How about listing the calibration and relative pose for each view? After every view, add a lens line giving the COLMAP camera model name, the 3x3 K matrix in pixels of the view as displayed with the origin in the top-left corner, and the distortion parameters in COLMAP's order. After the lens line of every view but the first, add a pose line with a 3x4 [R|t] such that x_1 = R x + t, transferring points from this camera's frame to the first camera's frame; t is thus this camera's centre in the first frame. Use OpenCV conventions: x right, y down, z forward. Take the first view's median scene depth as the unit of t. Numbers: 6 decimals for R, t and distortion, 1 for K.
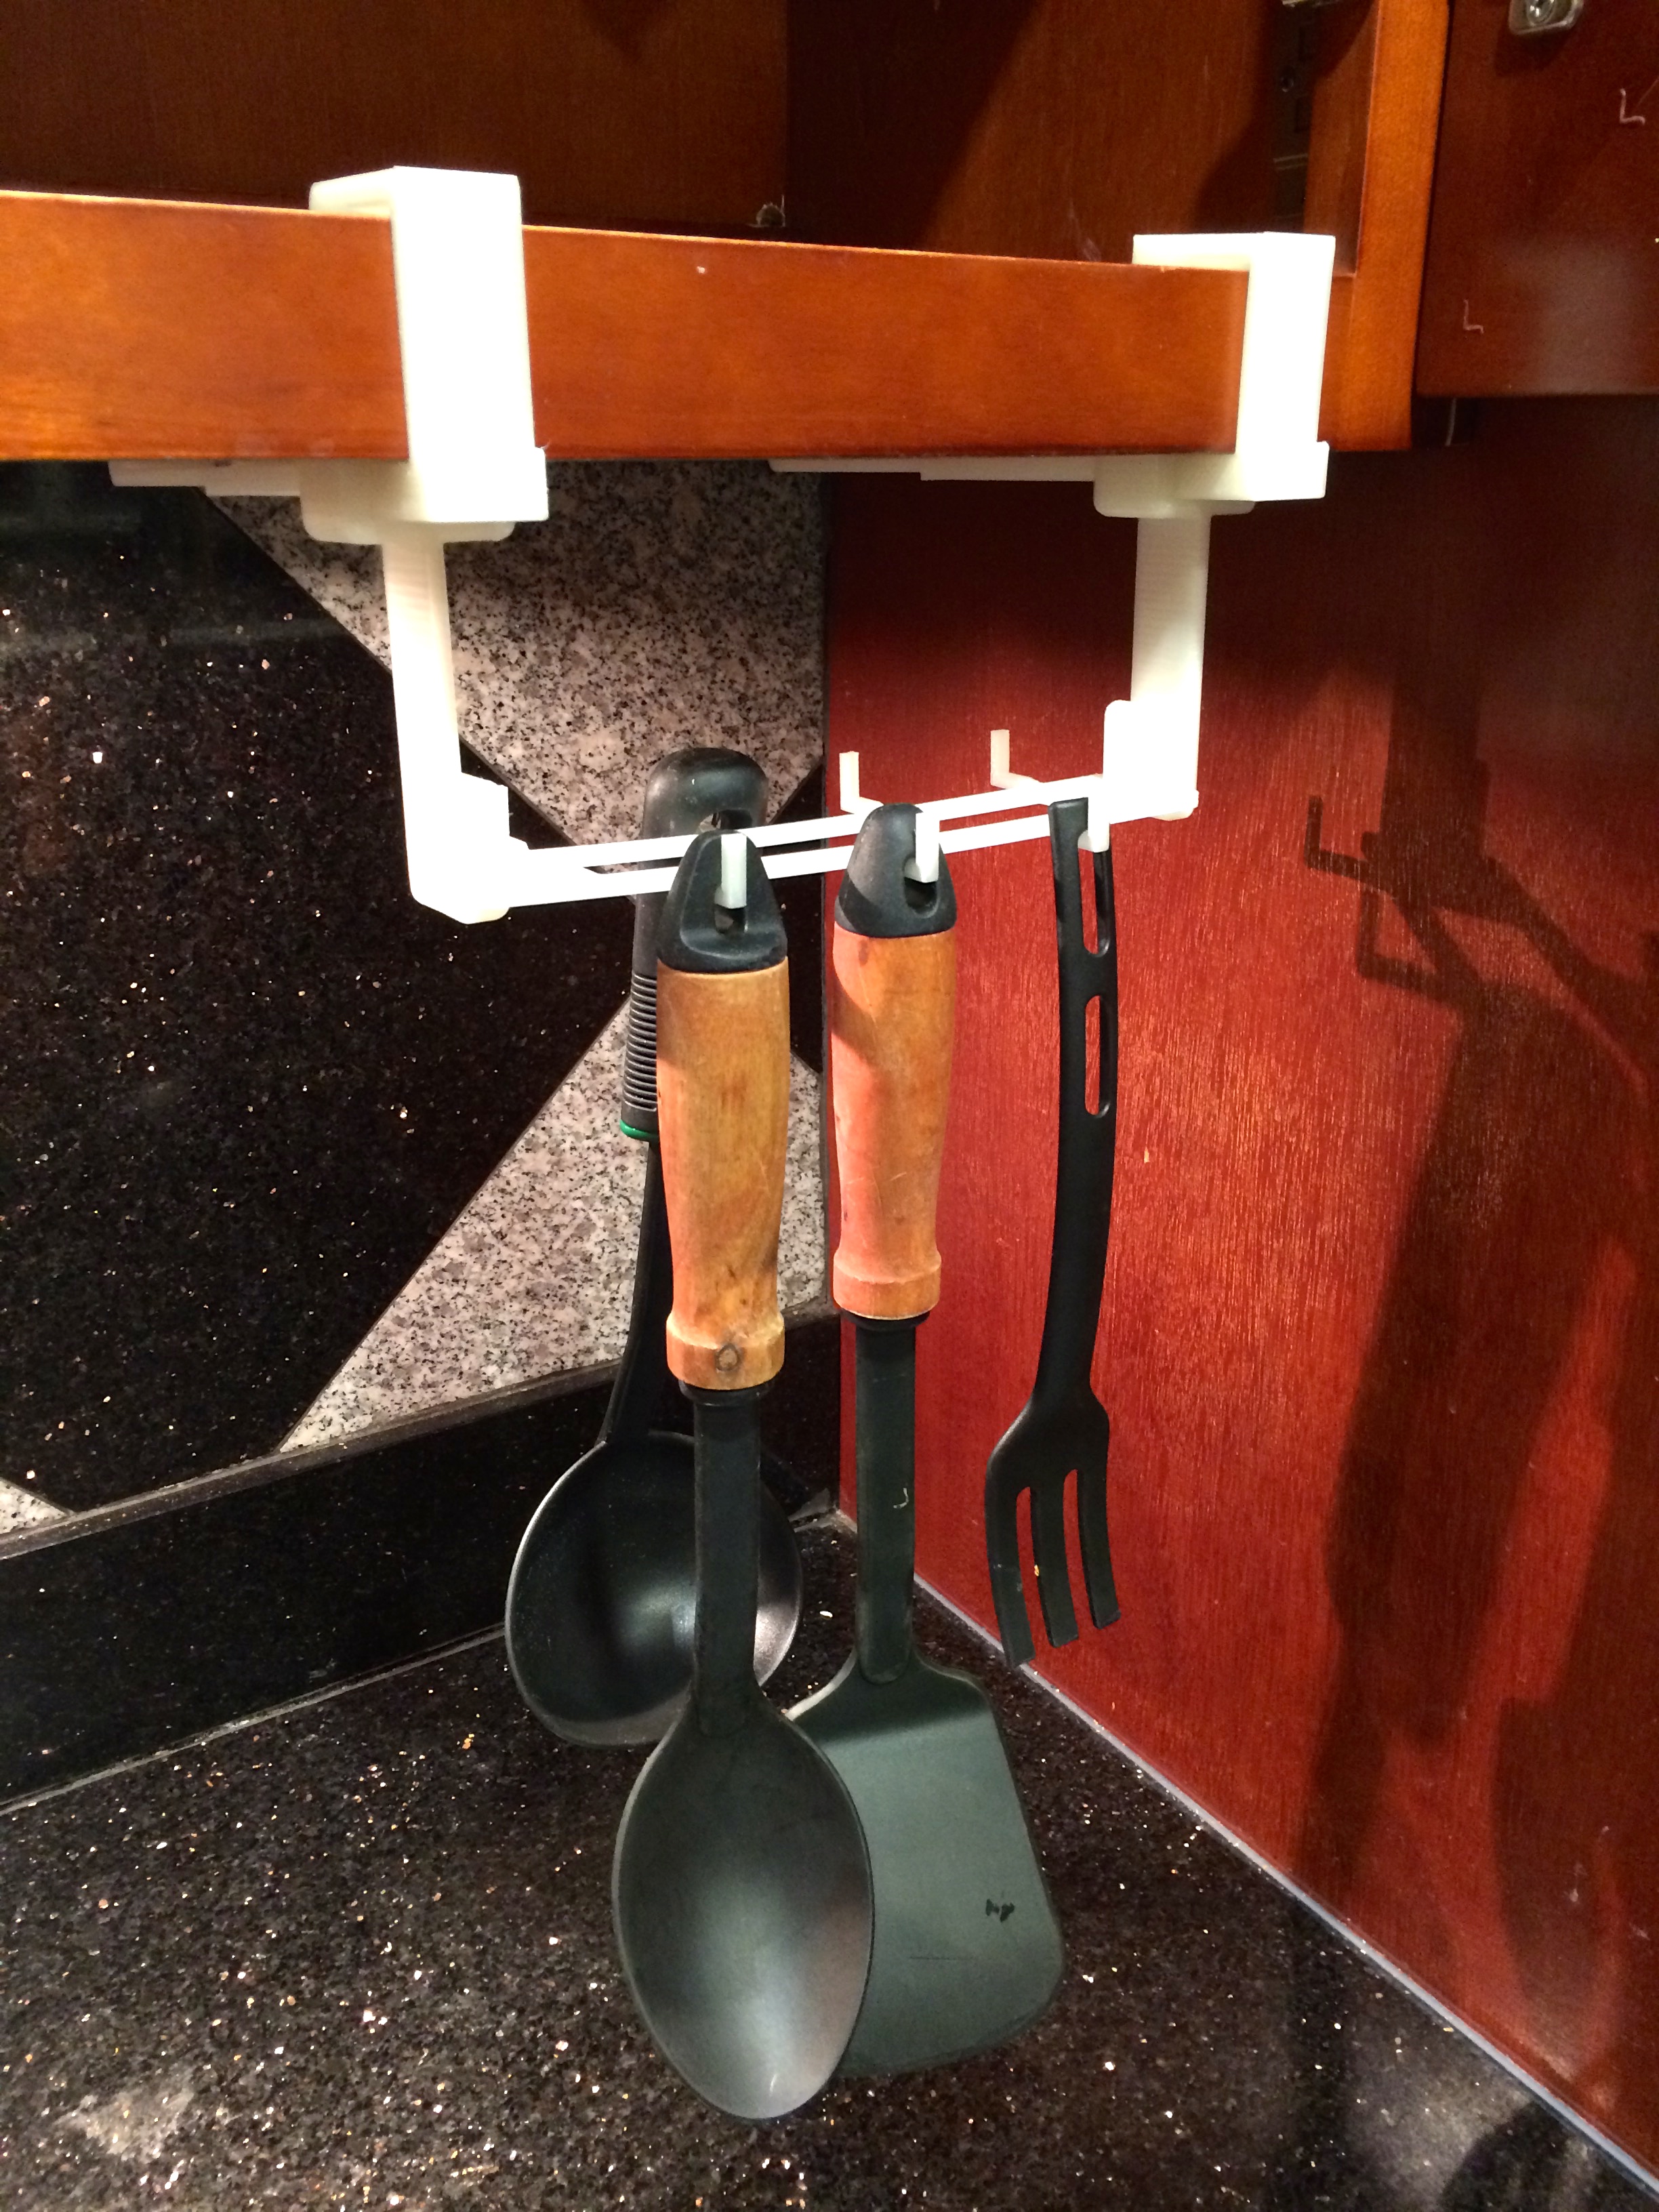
lens RADIAL K [[1876.1, 0, 828.2], [0, 1876.1, 1106.1], [0, 0, 1]] dist [0.072187, -0.088228]
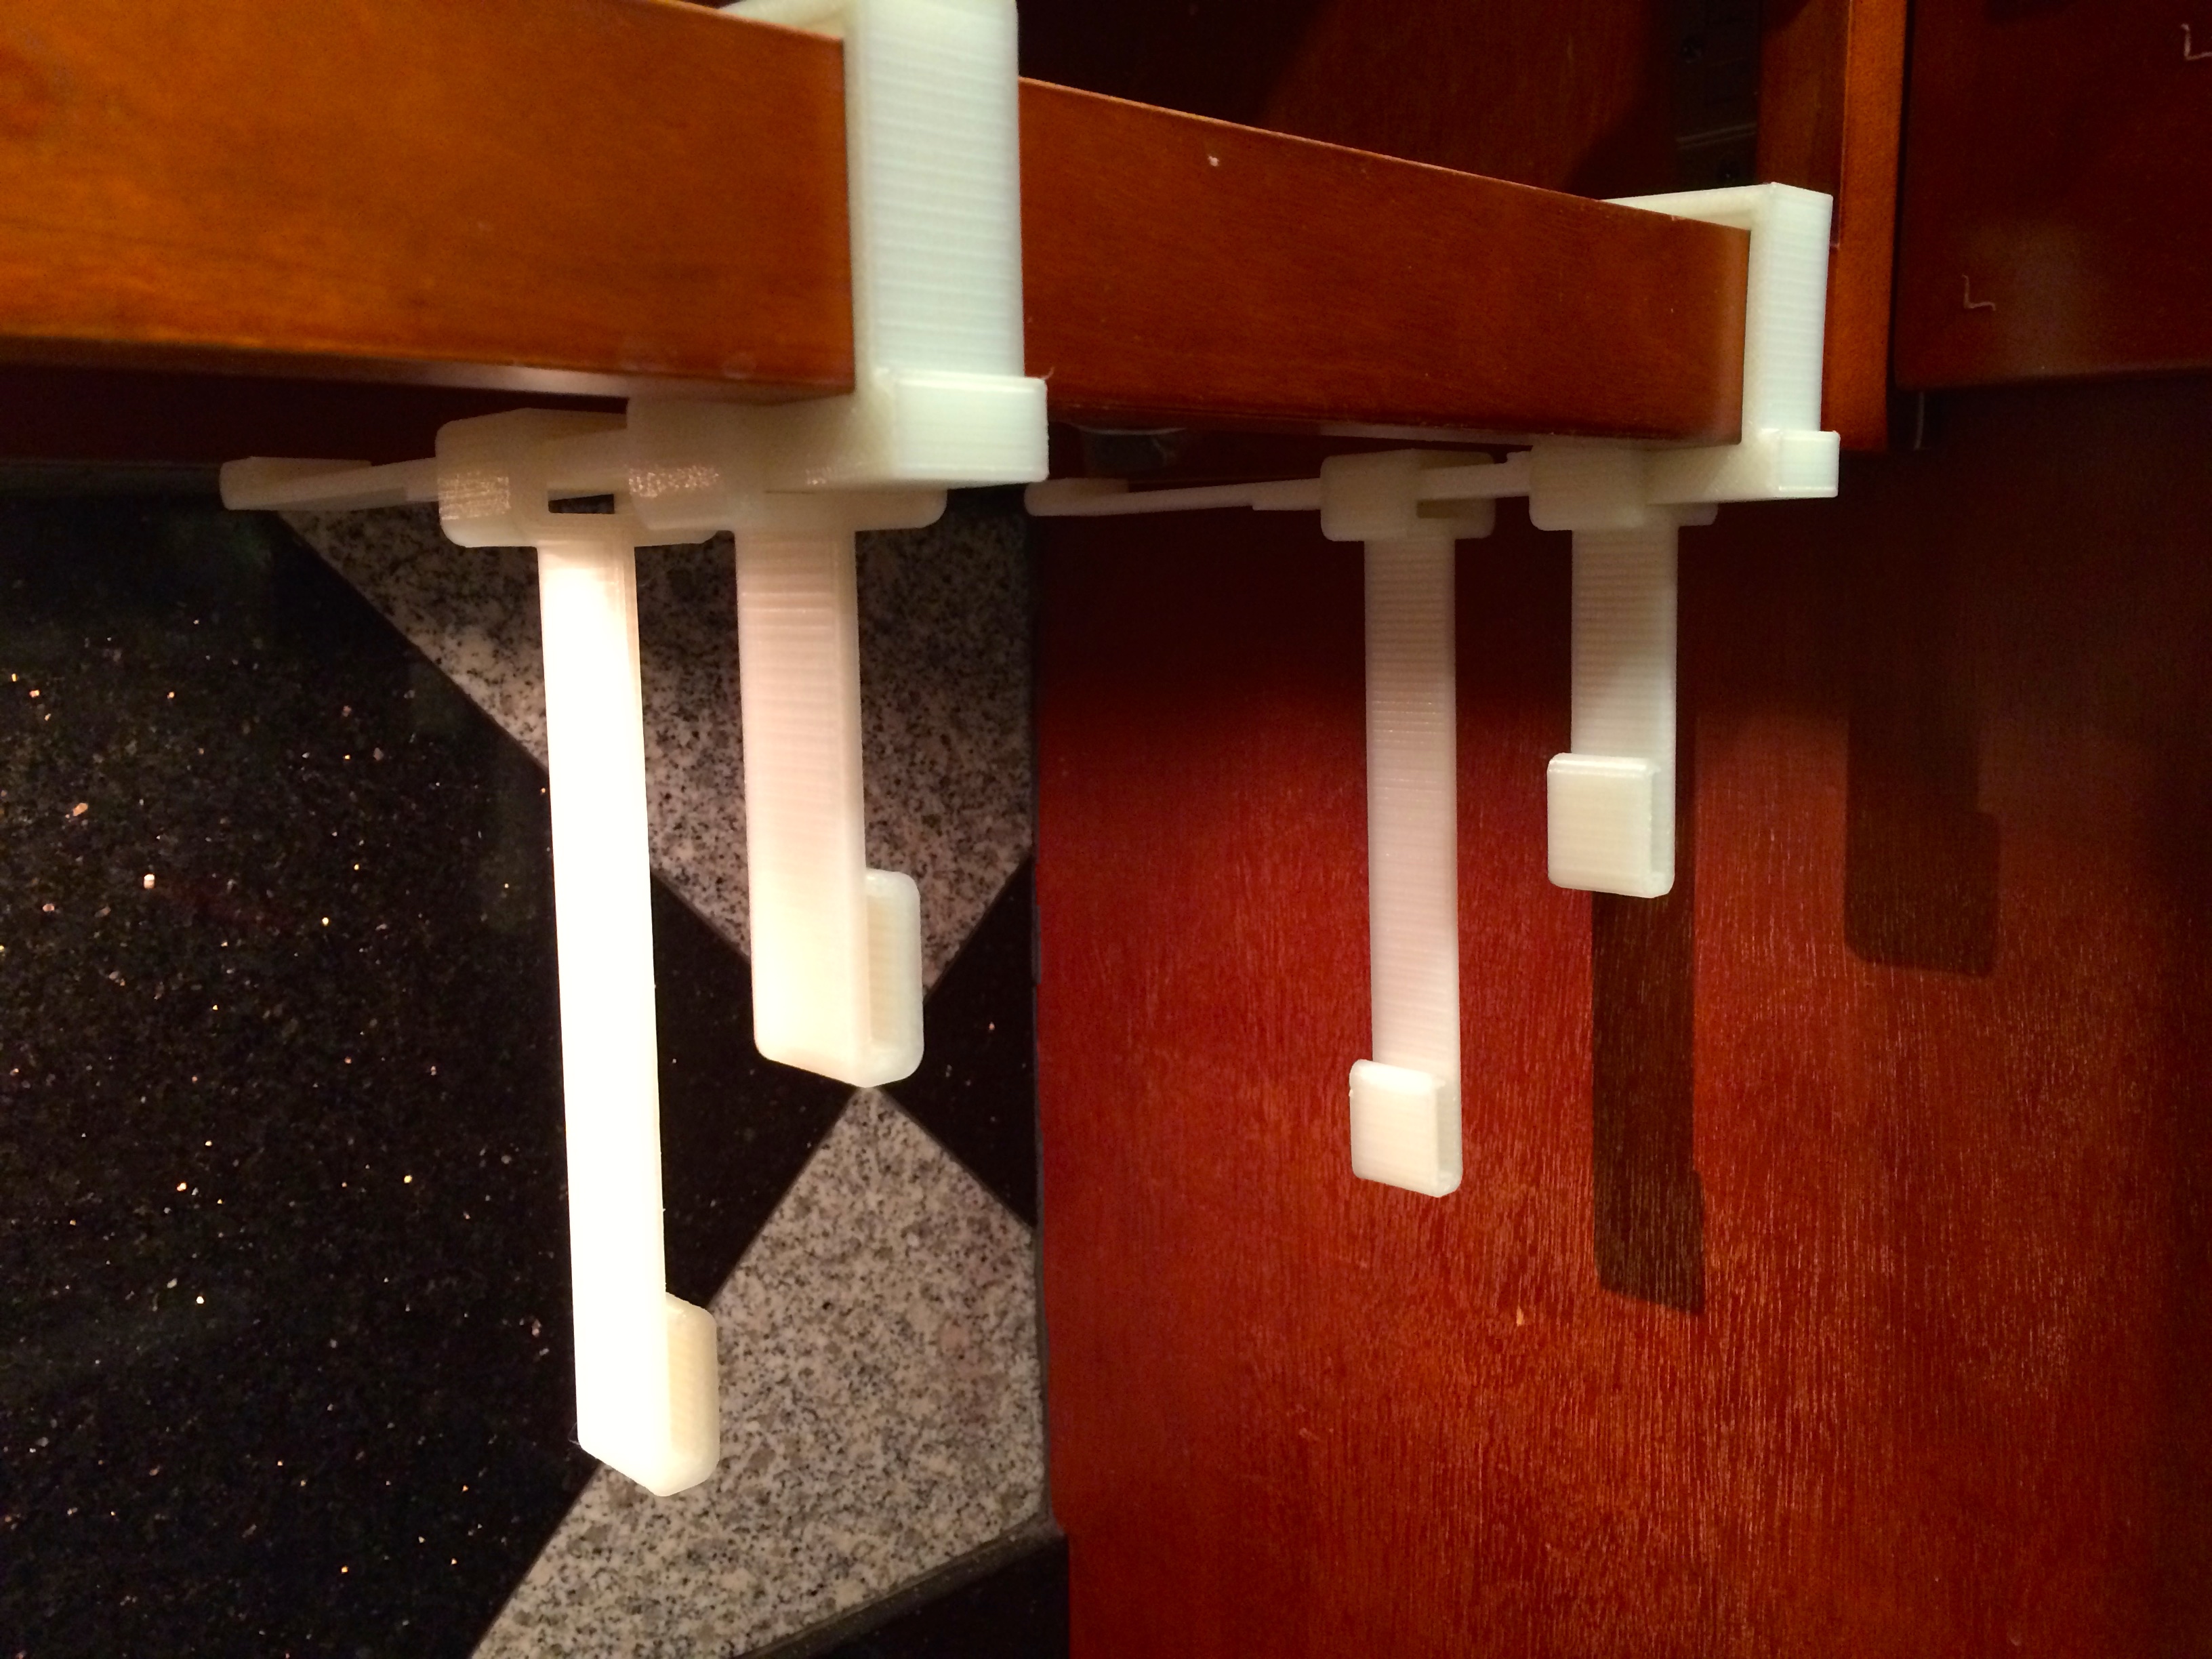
lens RADIAL K [[1898.7, 0, 1100.5], [0, 1898.7, 829.4], [0, 0, 1]] dist [0.080653, -0.119078]
pose [[0.986260, -0.035208, 0.161407, -0.121347], [0.066633, 0.978805, -0.193649, -0.028695], [-0.151168, 0.201743, 0.967702, 0.183510]]
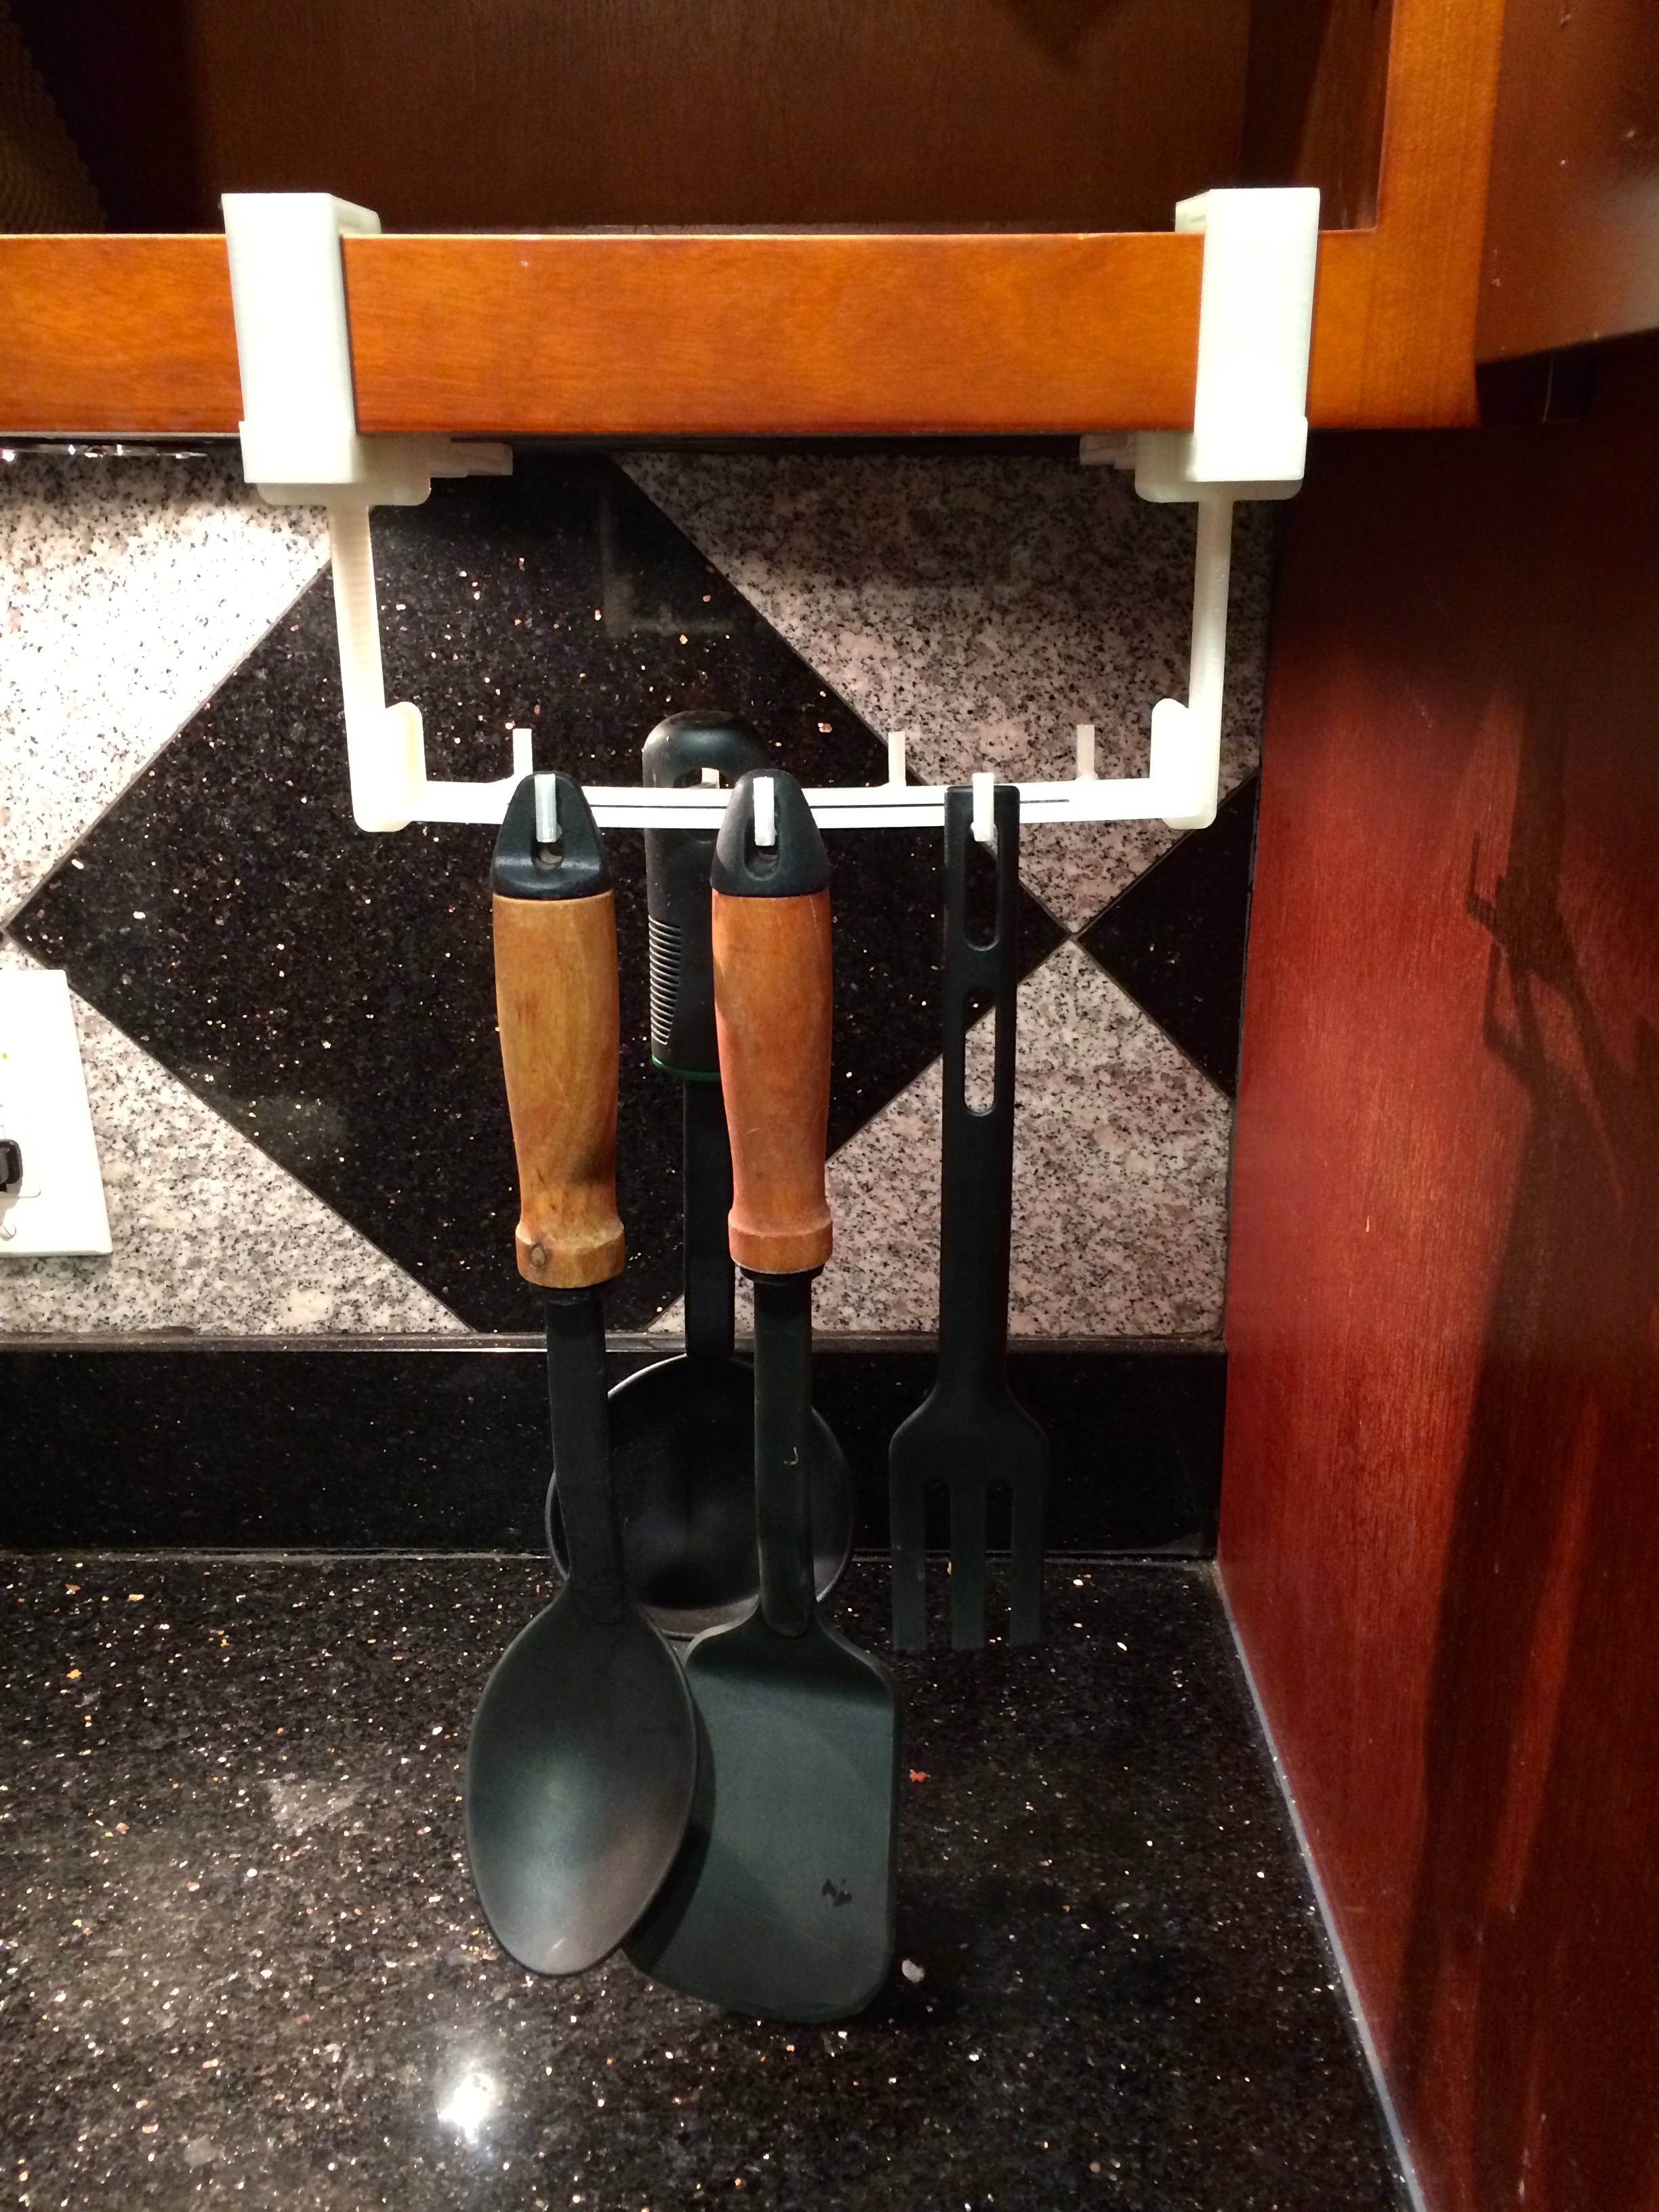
lens RADIAL K [[1879.1, 0, 828.5], [0, 1879.1, 1105.7], [0, 0, 1]] dist [0.074270, -0.115977]
pose [[0.825633, 0.176833, -0.535780, 0.398064], [-0.184825, 0.981986, 0.039289, -0.015781], [0.533076, 0.066587, 0.843443, 0.093299]]
